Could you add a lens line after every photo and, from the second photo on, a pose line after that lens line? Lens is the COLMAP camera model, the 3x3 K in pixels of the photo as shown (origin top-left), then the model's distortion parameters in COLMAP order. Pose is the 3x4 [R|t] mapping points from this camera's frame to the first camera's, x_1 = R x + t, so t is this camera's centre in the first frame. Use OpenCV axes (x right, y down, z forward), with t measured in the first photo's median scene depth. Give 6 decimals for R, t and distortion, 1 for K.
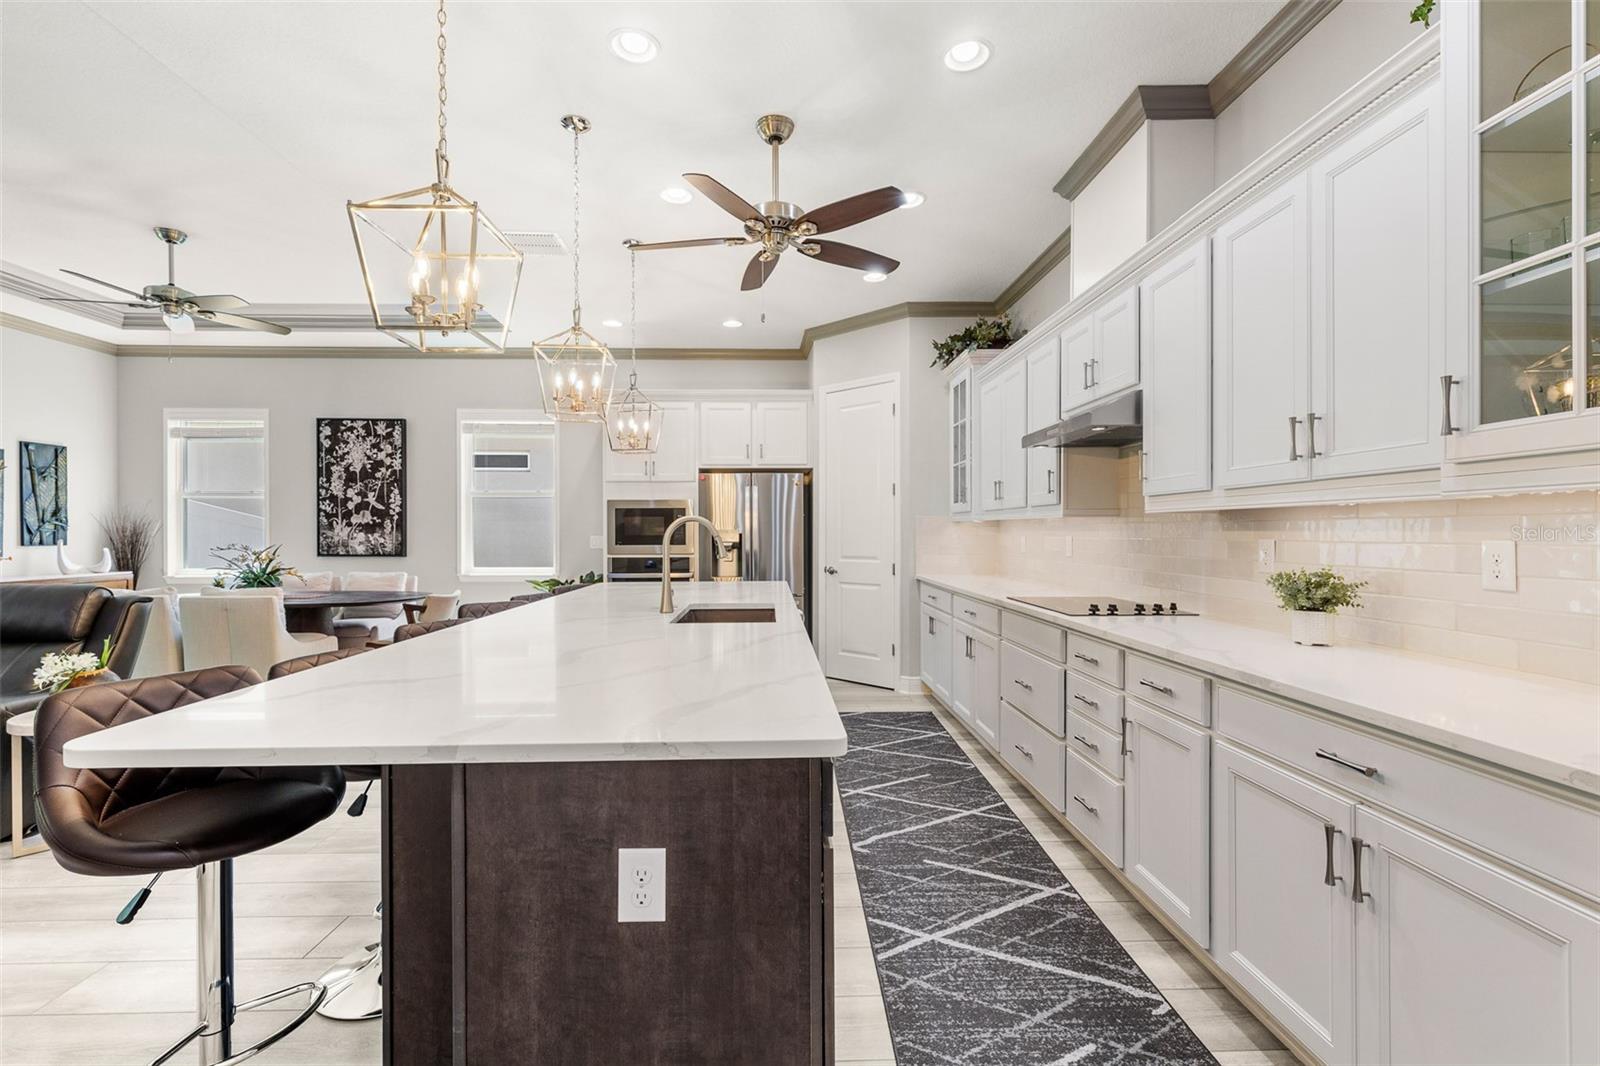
lens RADIAL K [[693.0, 0, 793.9], [0, 693.0, 533.4], [0, 0, 1]] dist [-0.000225, -0.000081]
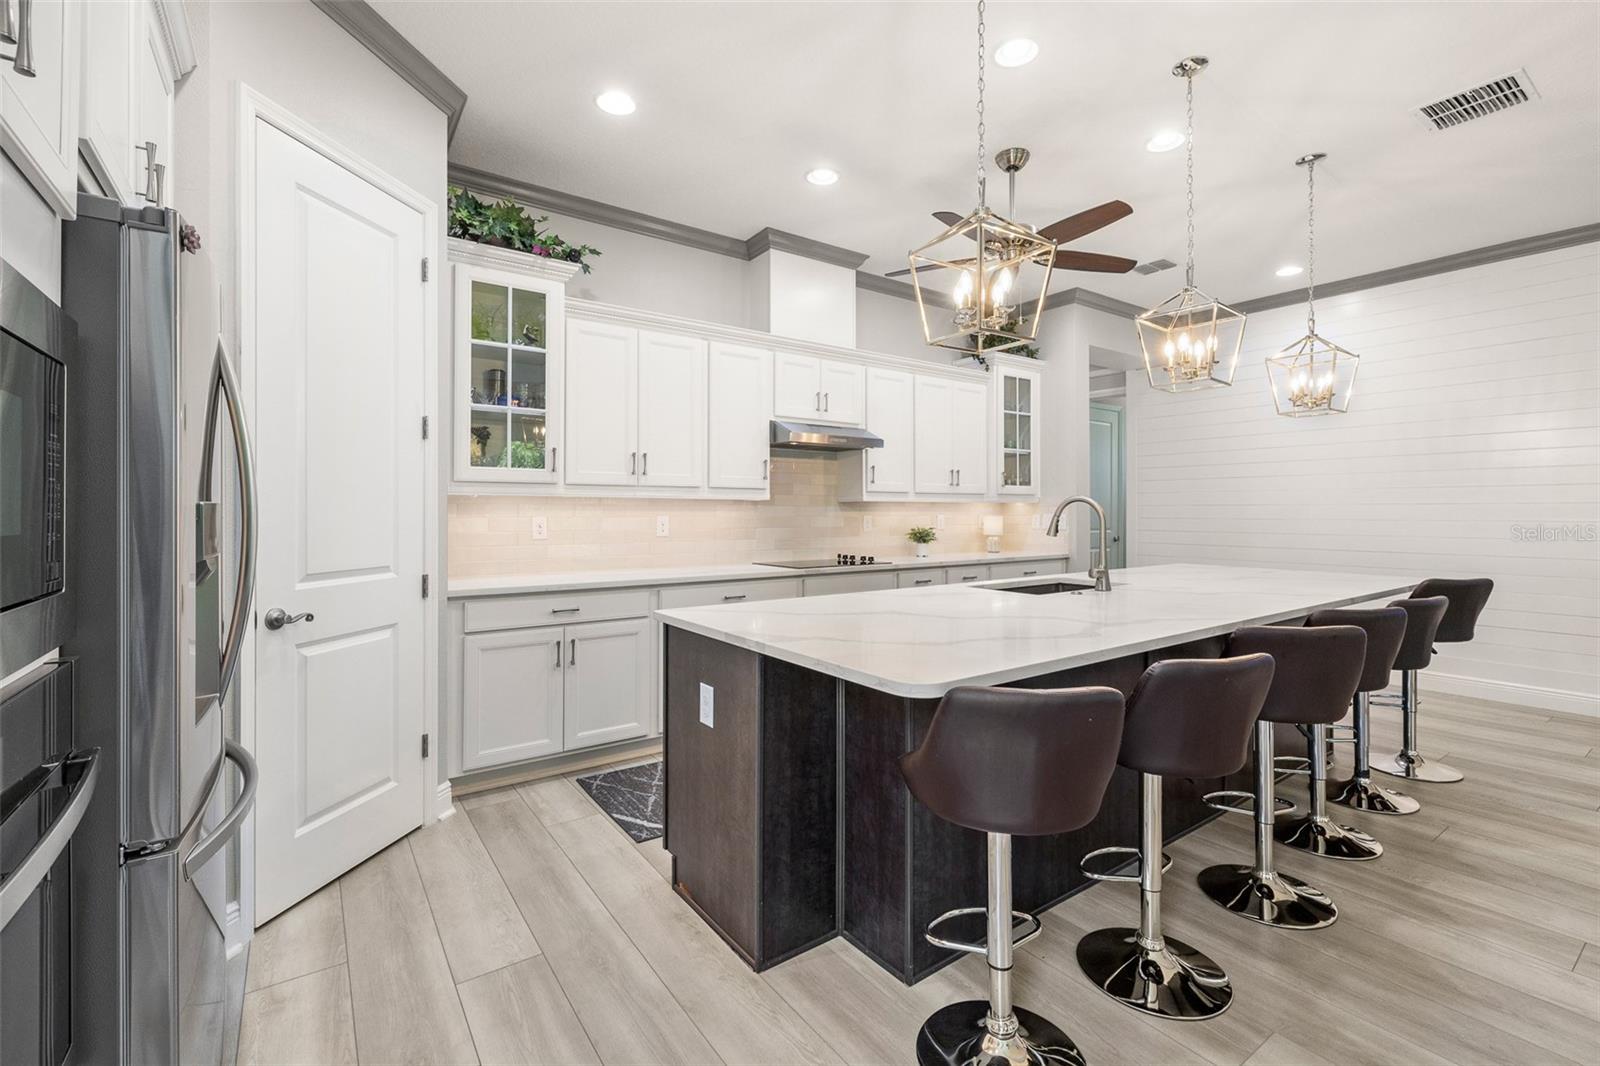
lens RADIAL K [[697.5, 0, 800.7], [0, 697.5, 504.5], [0, 0, 1]] dist [-0.000933, -0.000262]
pose [[-0.551042, 0.010813, 0.834408, -0.393249], [0.003064, 0.999936, -0.010935, -0.001071], [-0.834472, -0.003469, -0.551039, 0.959772]]
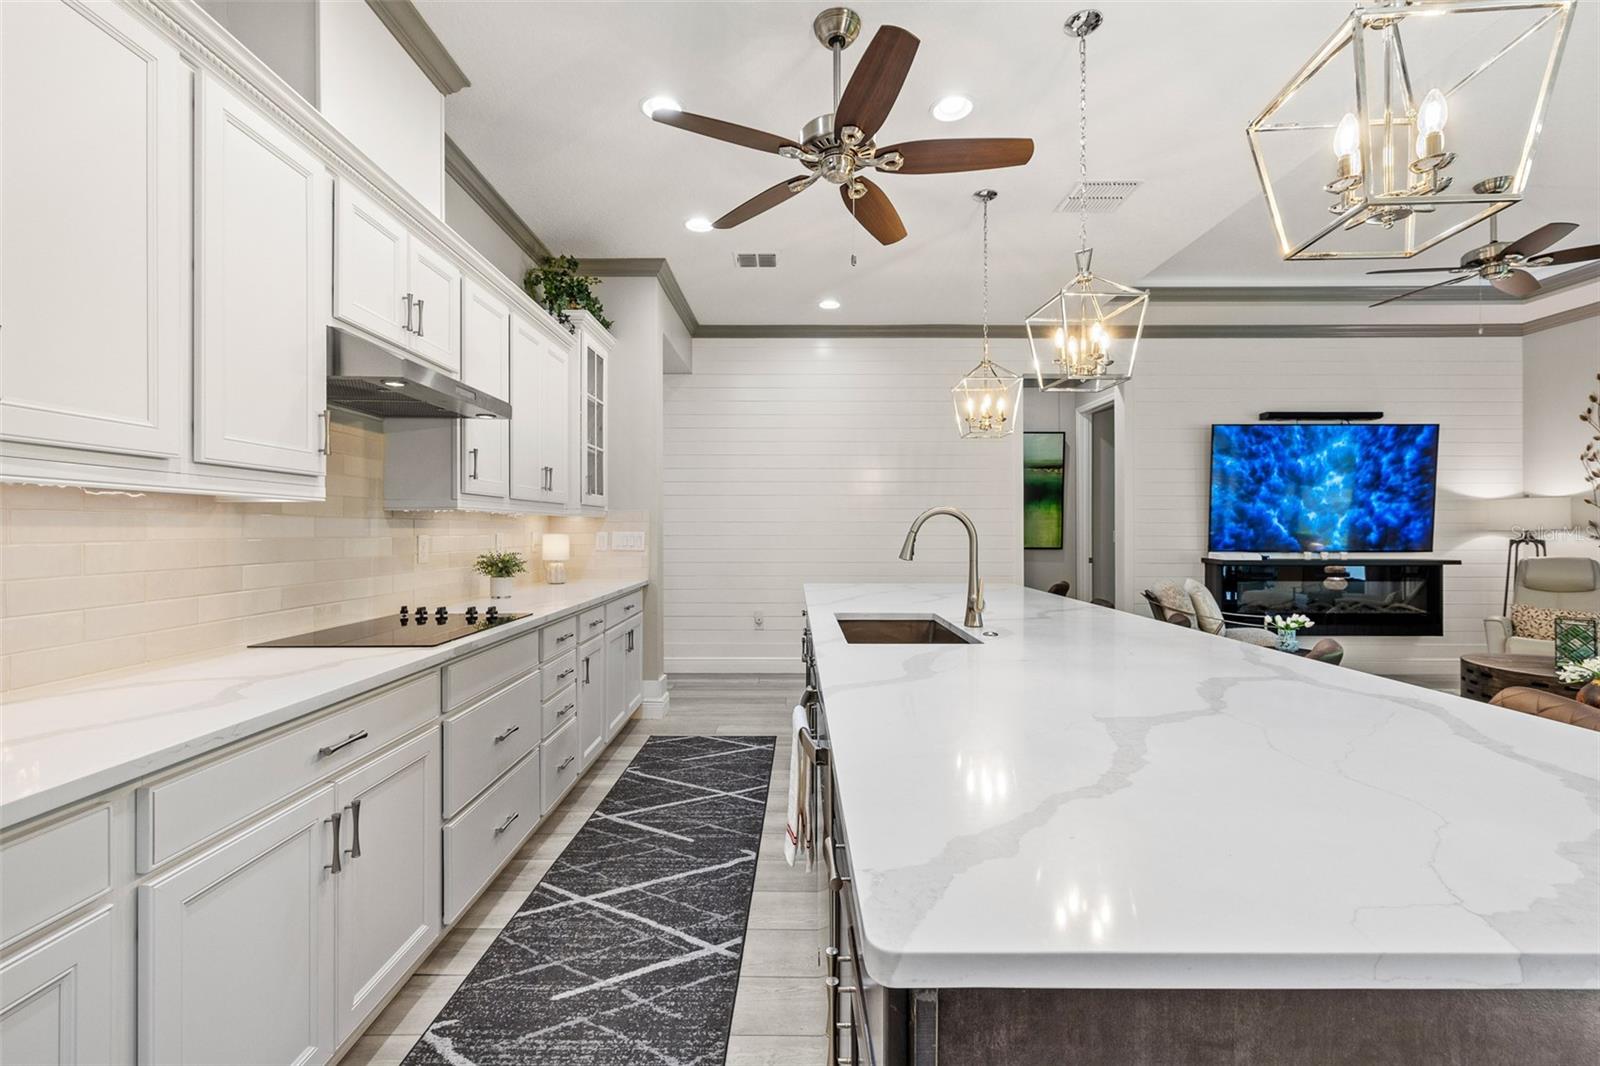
lens RADIAL K [[692.5, 0, 794.0], [0, 692.5, 528.1], [0, 0, 1]] dist [0.000185, 0.000292]
pose [[-0.999319, 0.003461, 0.036739, -0.002142], [0.003453, 0.999994, -0.000271, -0.000718], [-0.036739, -0.000144, -0.999325, 0.901899]]
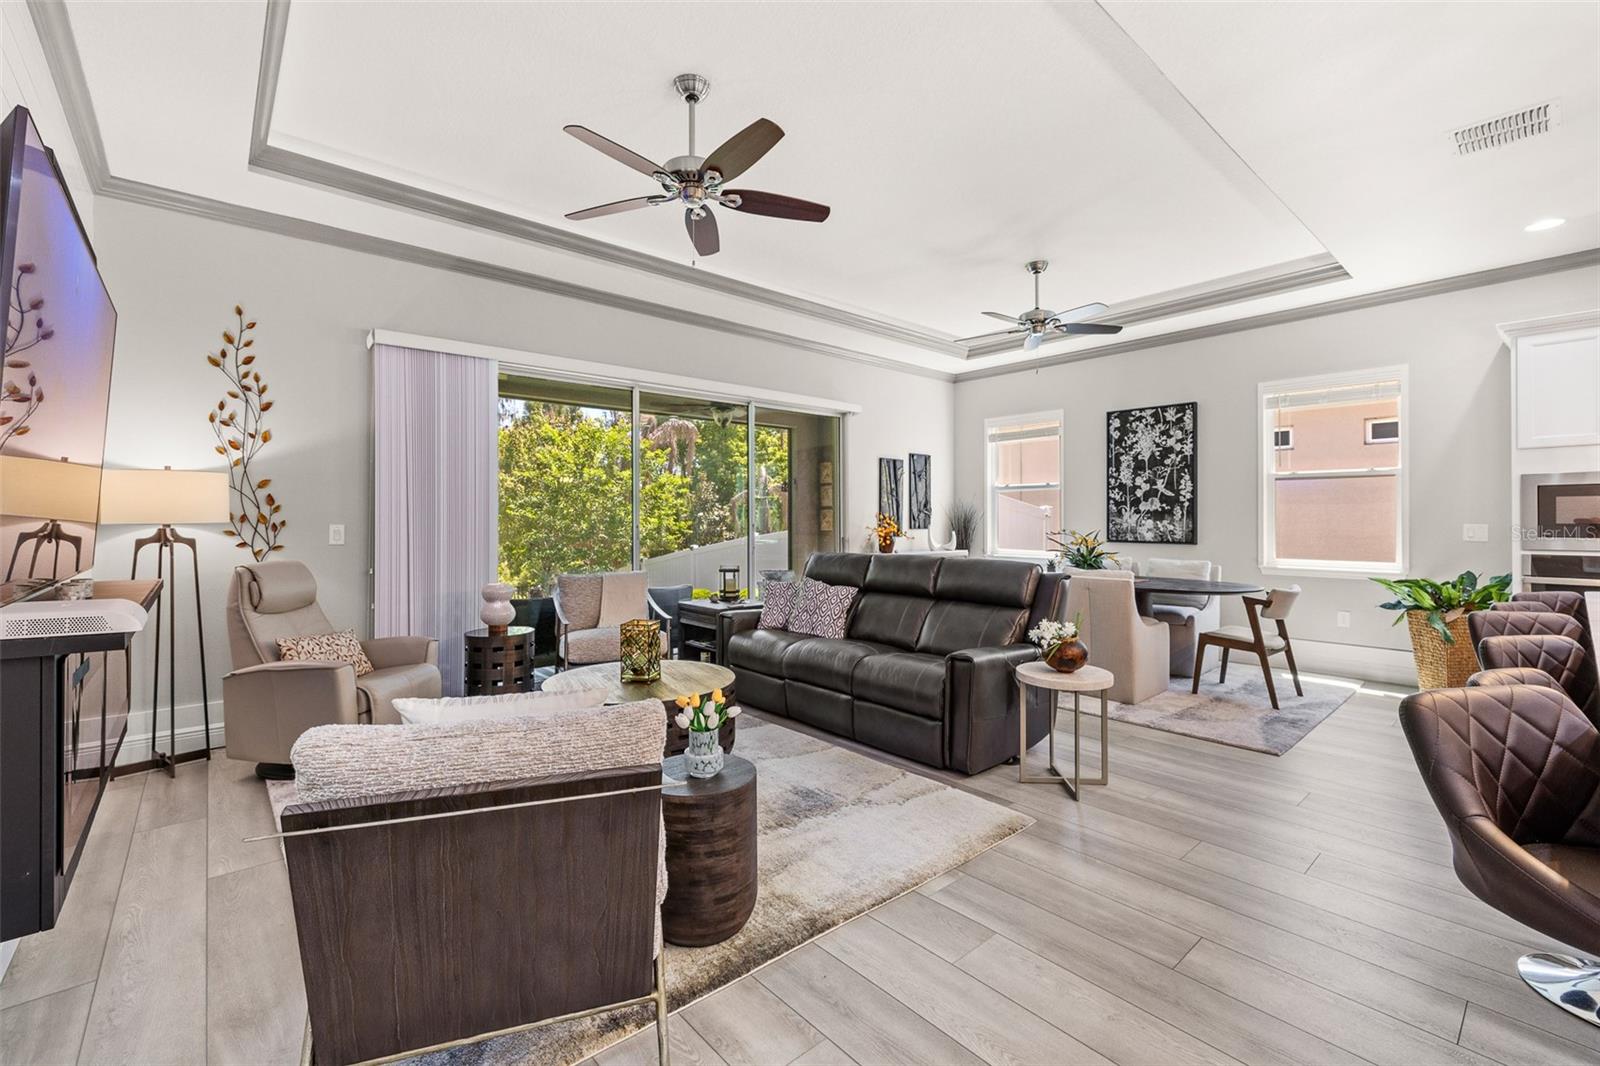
lens RADIAL K [[677.1, 0, 789.6], [0, 677.1, 519.0], [0, 0, 1]] dist [0.001412, 0.000561]
pose [[0.626155, 0.000169, -0.779699, -0.197533], [-0.002624, 0.999995, -0.001890, 0.001351], [0.779694, 0.003229, 0.626152, -0.035276]]
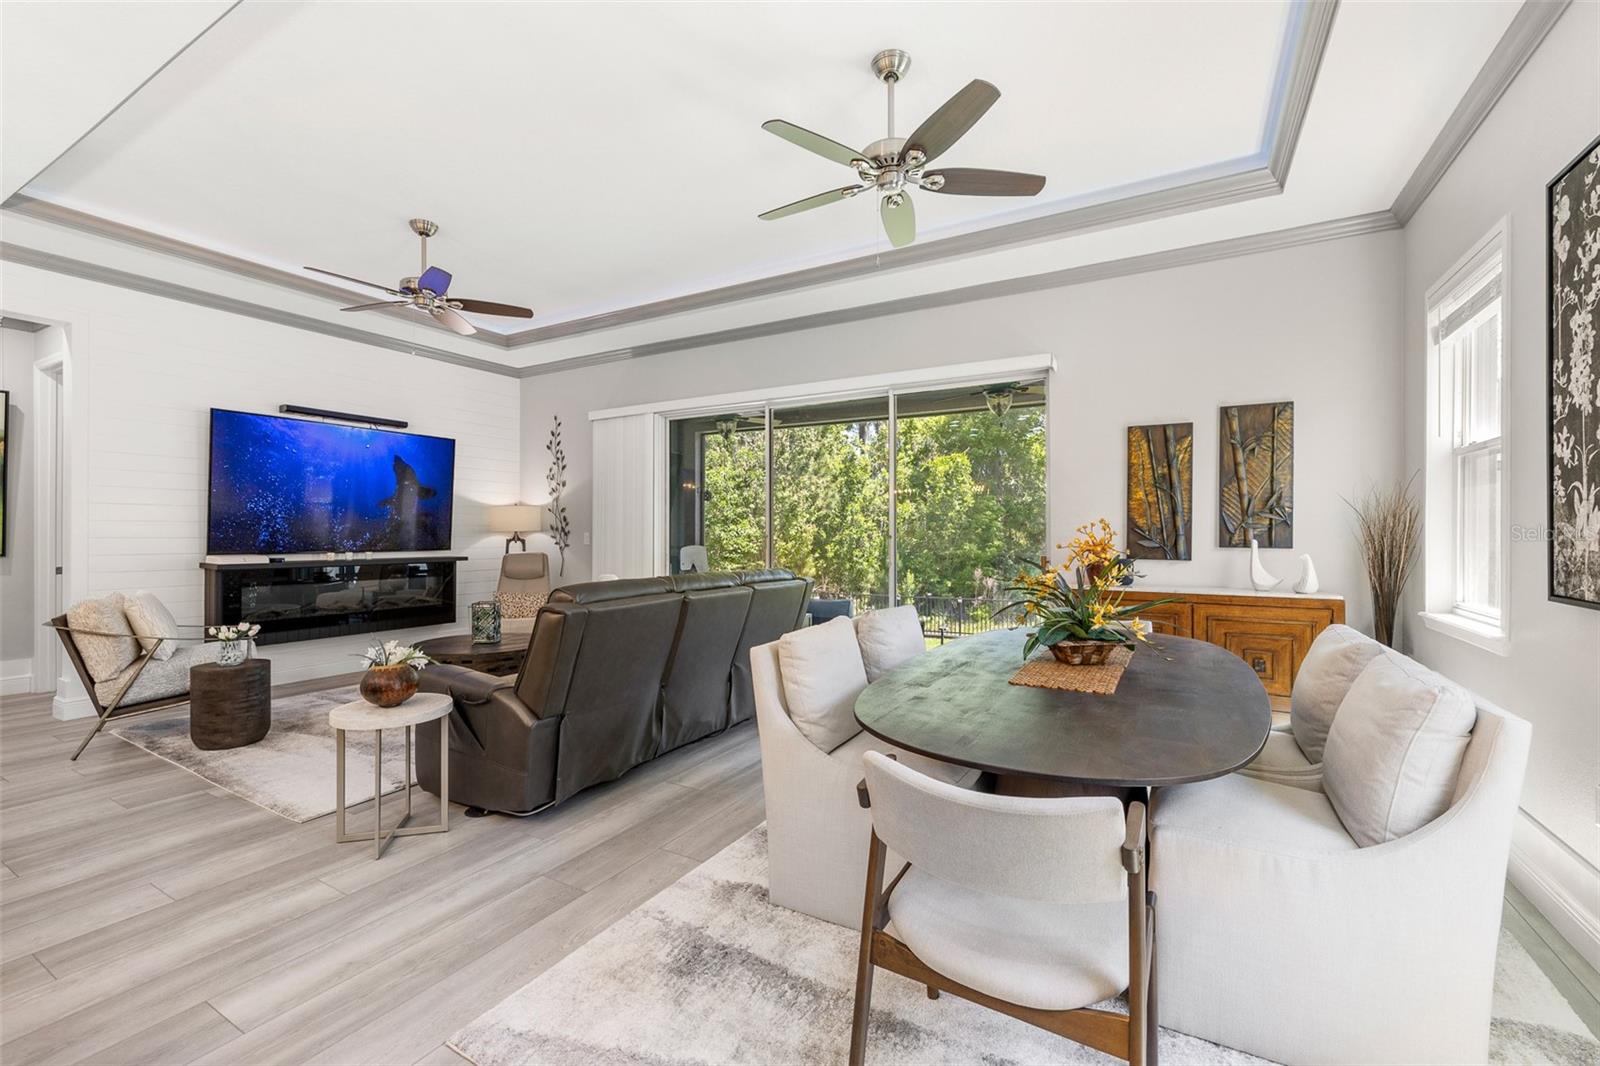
lens RADIAL K [[672.9, 0, 789.6], [0, 672.9, 532.7], [0, 0, 1]] dist [0.002273, 0.000188]
pose [[-0.533849, 0.001994, -0.845578, -0.238051], [-0.003472, 0.999984, 0.004550, 0.000673], [0.845573, 0.005365, -0.533833, 0.940806]]
